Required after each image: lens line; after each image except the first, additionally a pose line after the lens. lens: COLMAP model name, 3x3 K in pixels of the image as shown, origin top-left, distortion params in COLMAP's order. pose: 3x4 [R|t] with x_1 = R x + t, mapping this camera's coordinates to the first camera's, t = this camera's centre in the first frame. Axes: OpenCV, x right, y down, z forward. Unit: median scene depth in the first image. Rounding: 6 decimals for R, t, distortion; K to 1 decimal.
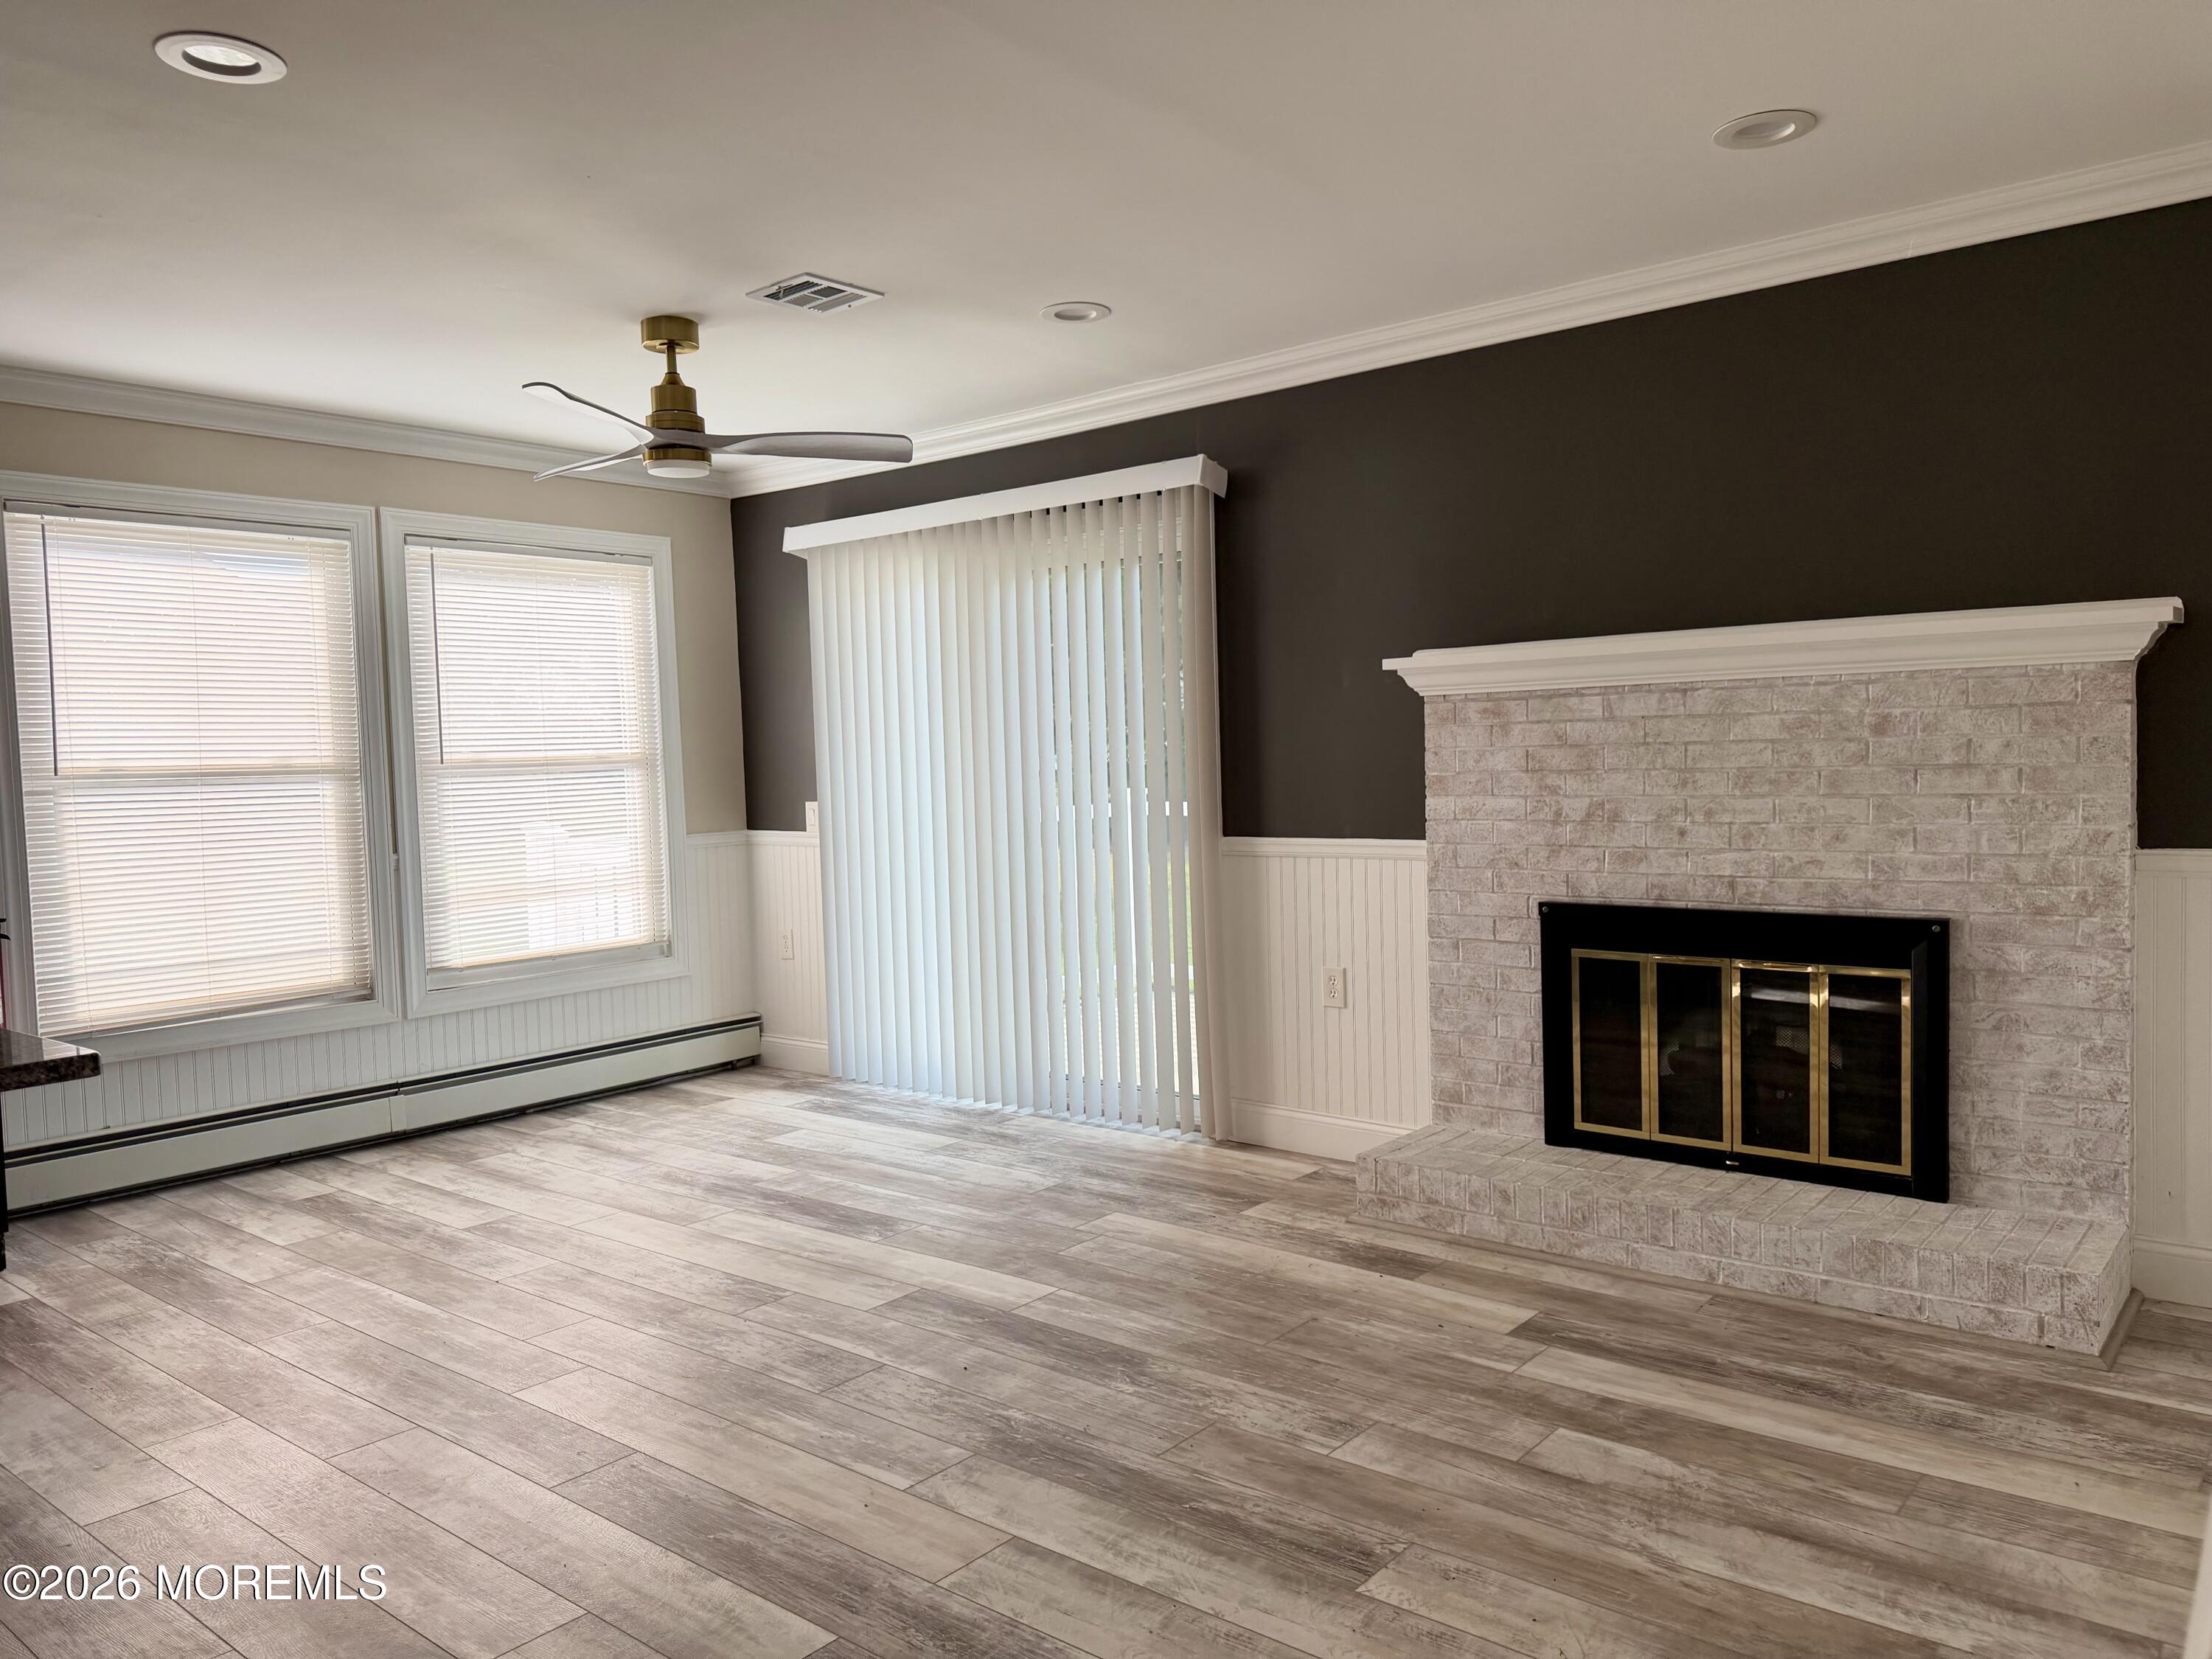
lens RADIAL K [[1565.1, 0, 1103.3], [0, 1565.1, 824.6], [0, 0, 1]] dist [0.046092, -0.052963]
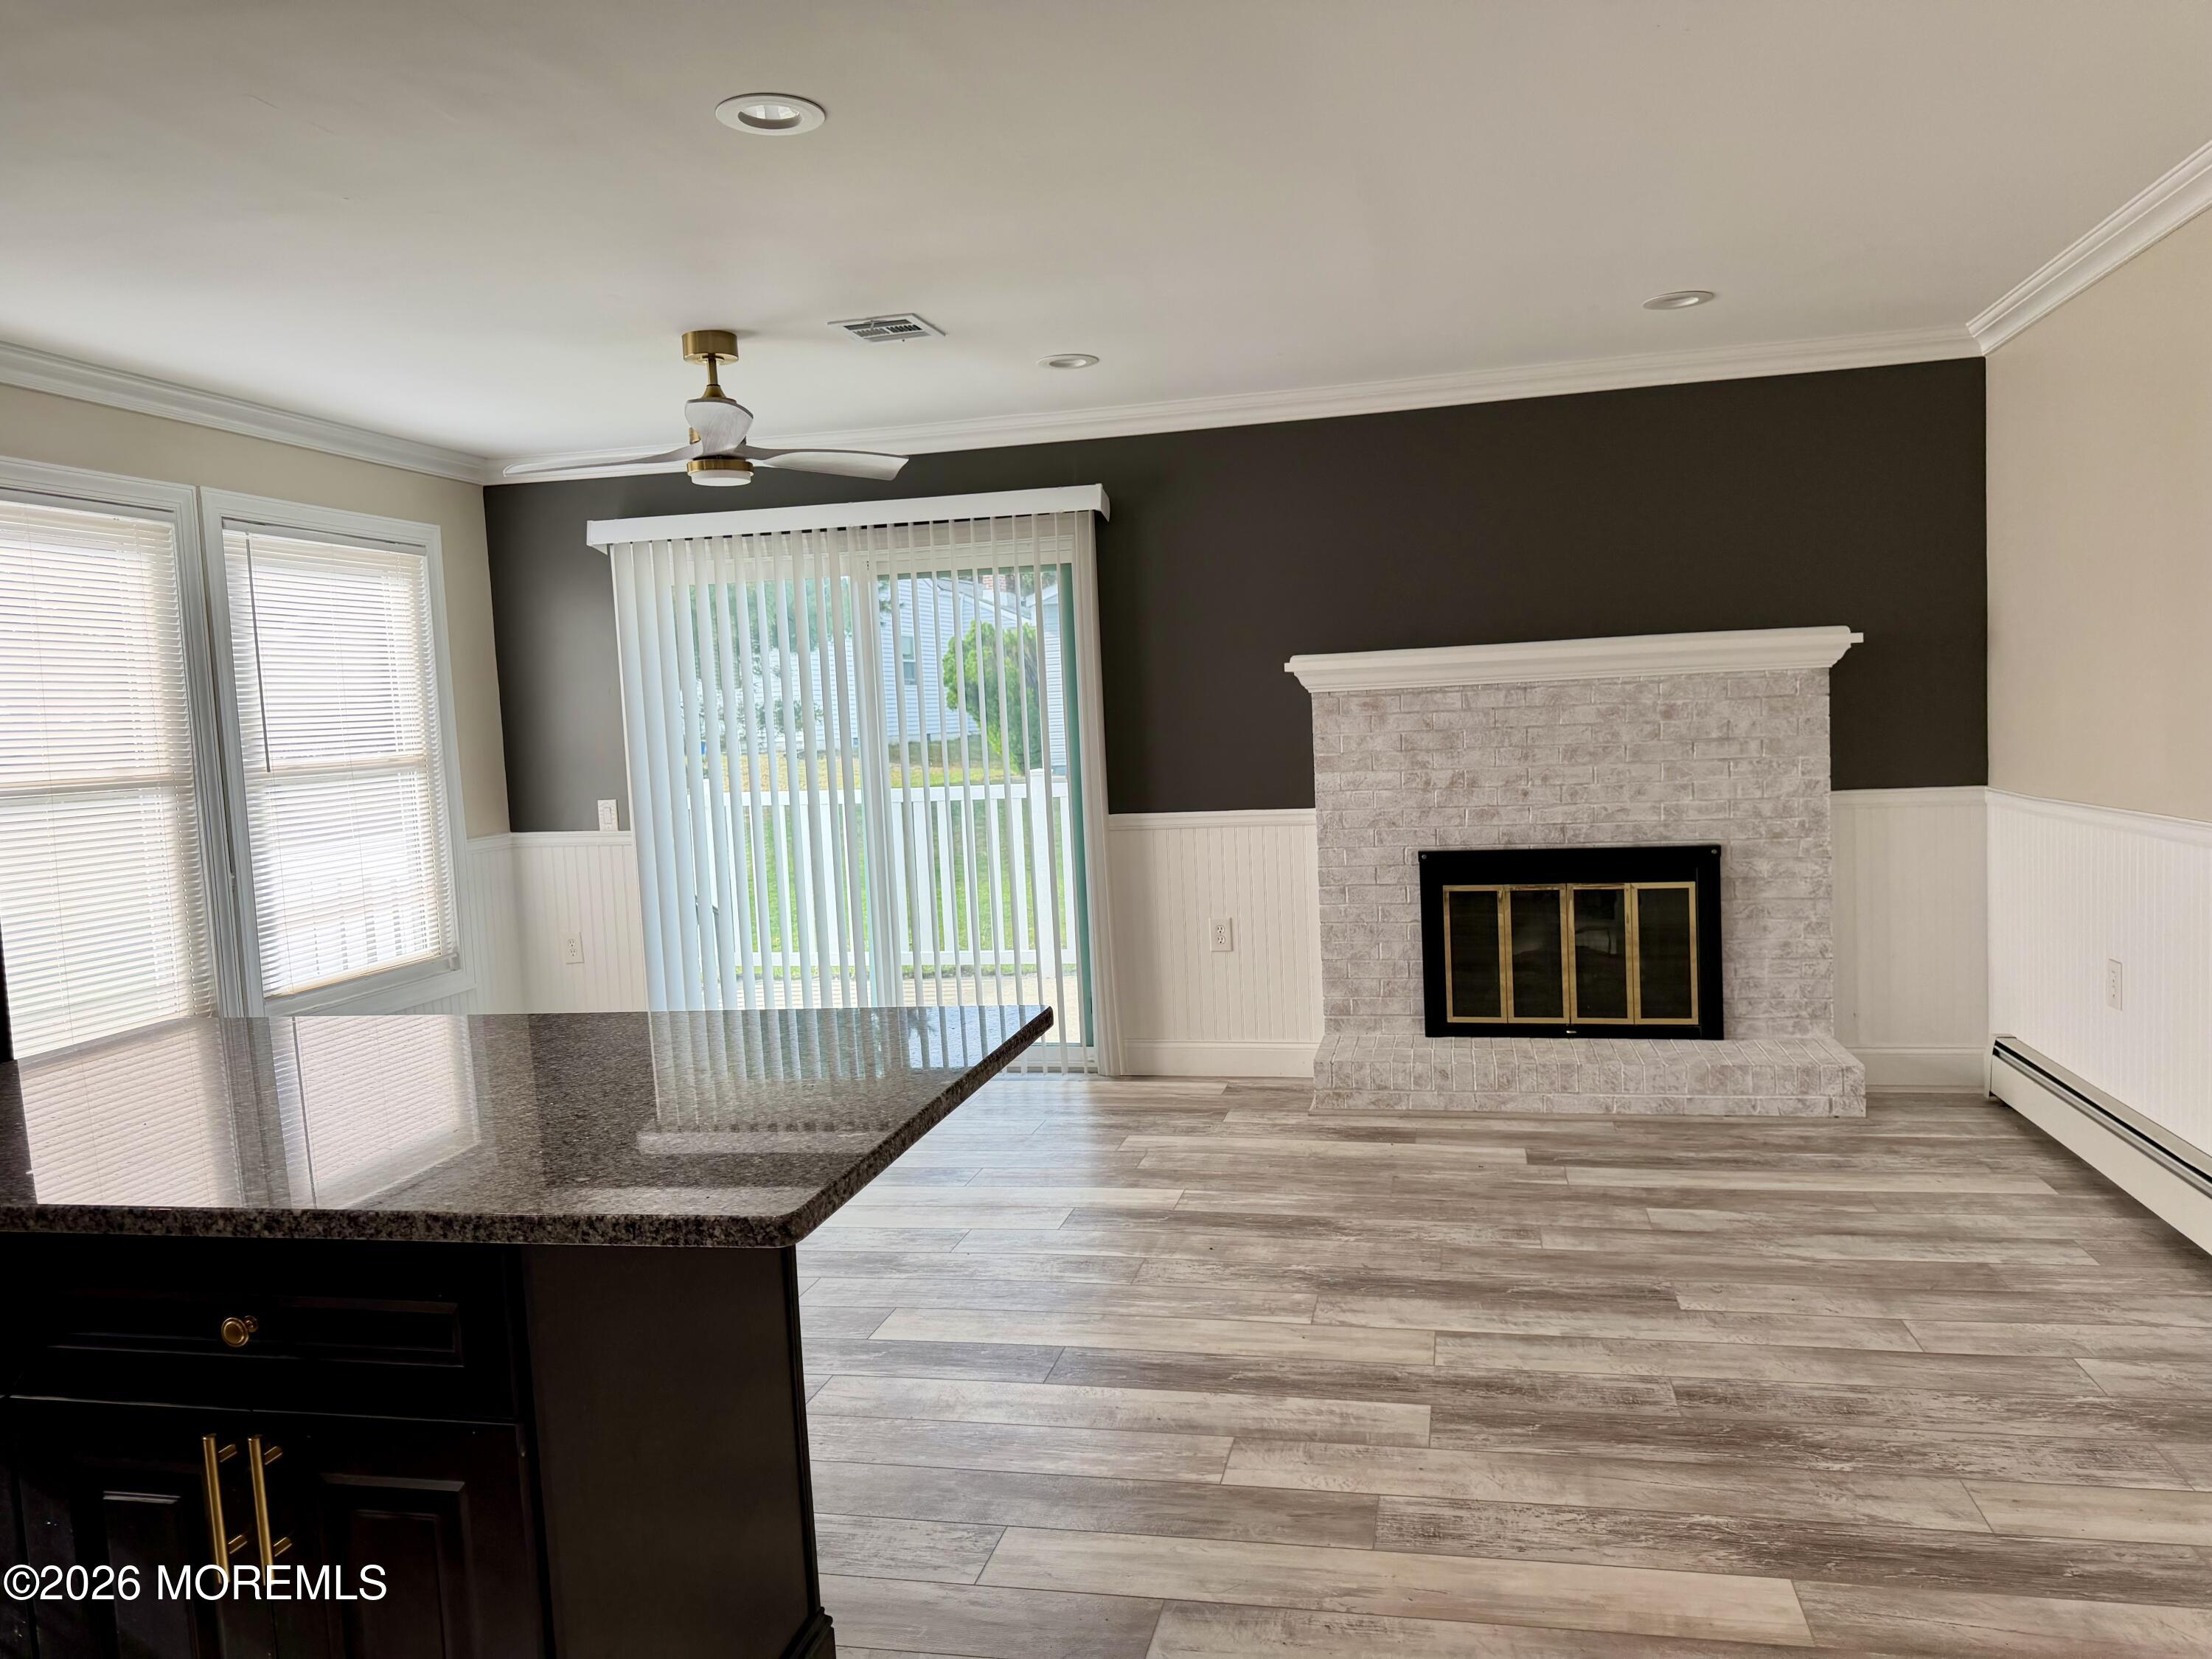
lens RADIAL K [[1565.1, 0, 1099.5], [0, 1565.1, 837.3], [0, 0, 1]] dist [0.046092, -0.052963]
pose [[0.894240, -0.047704, 0.445038, -0.566701], [0.040326, 0.998847, 0.026037, -0.007173], [-0.445767, -0.005337, 0.895133, -0.040511]]
